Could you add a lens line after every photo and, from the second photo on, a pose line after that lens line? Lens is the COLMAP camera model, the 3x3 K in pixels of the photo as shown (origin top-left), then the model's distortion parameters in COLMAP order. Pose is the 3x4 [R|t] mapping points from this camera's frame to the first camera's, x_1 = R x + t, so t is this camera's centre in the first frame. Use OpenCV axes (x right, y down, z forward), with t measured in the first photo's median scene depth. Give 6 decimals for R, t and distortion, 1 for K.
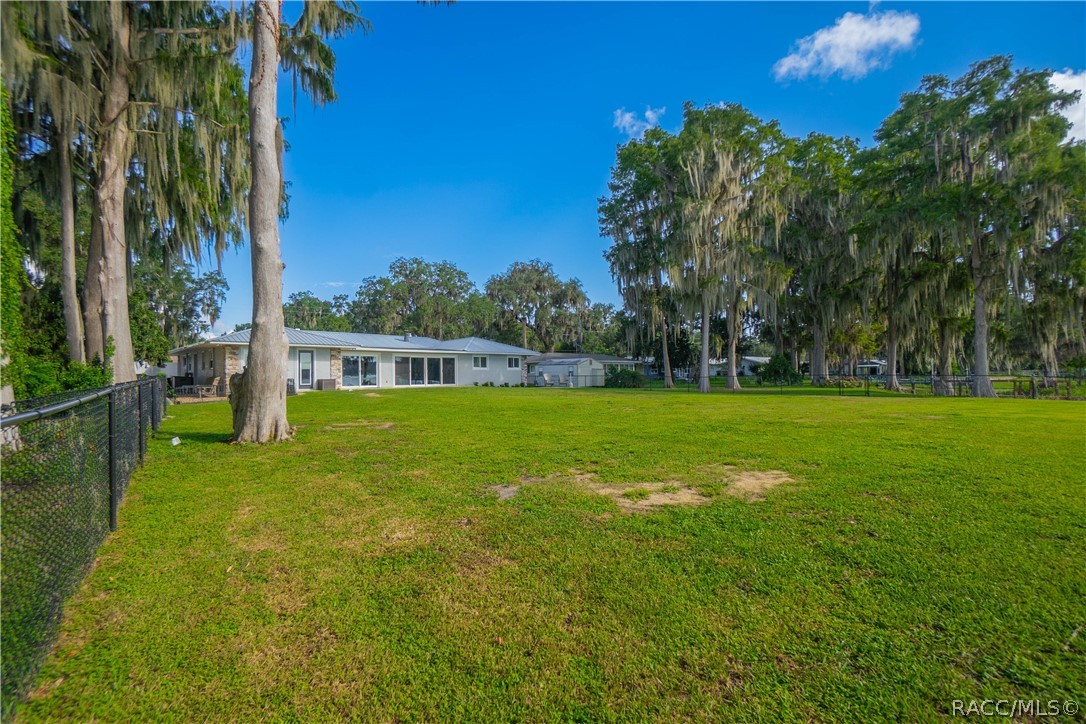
lens RADIAL K [[475.9, 0, 535.6], [0, 475.9, 368.0], [0, 0, 1]] dist [-0.001651, -0.000029]
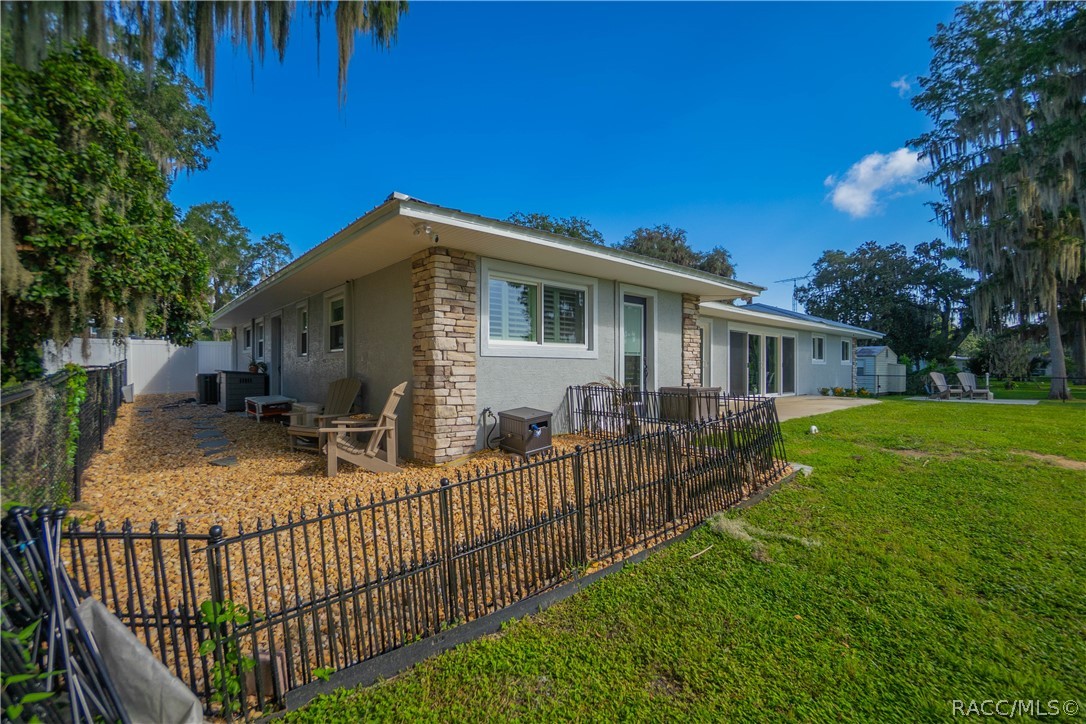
lens RADIAL K [[475.9, 0, 547.3], [0, 475.9, 362.4], [0, 0, 1]] dist [-0.001651, -0.000029]
pose [[0.998383, 0.012681, -0.055422, -0.405501], [-0.012521, 0.999916, 0.003245, 0.004823], [0.055458, -0.002546, 0.998458, 0.534802]]
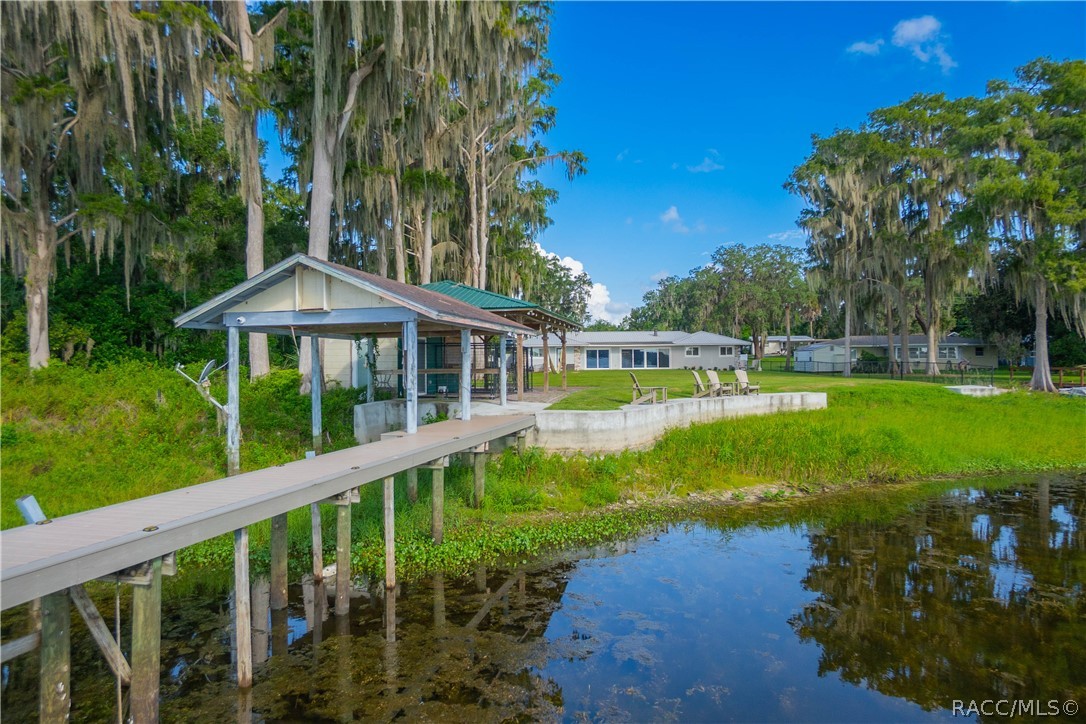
lens RADIAL K [[658.1, 0, 543.8], [0, 658.1, 361.3], [0, 0, 1]] dist [-0.000361, 0.000004]
pose [[0.742716, -0.001720, -0.669604, 0.799481], [0.010407, 0.999906, 0.008975, -0.004897], [0.669526, -0.013635, 0.742664, -0.637166]]
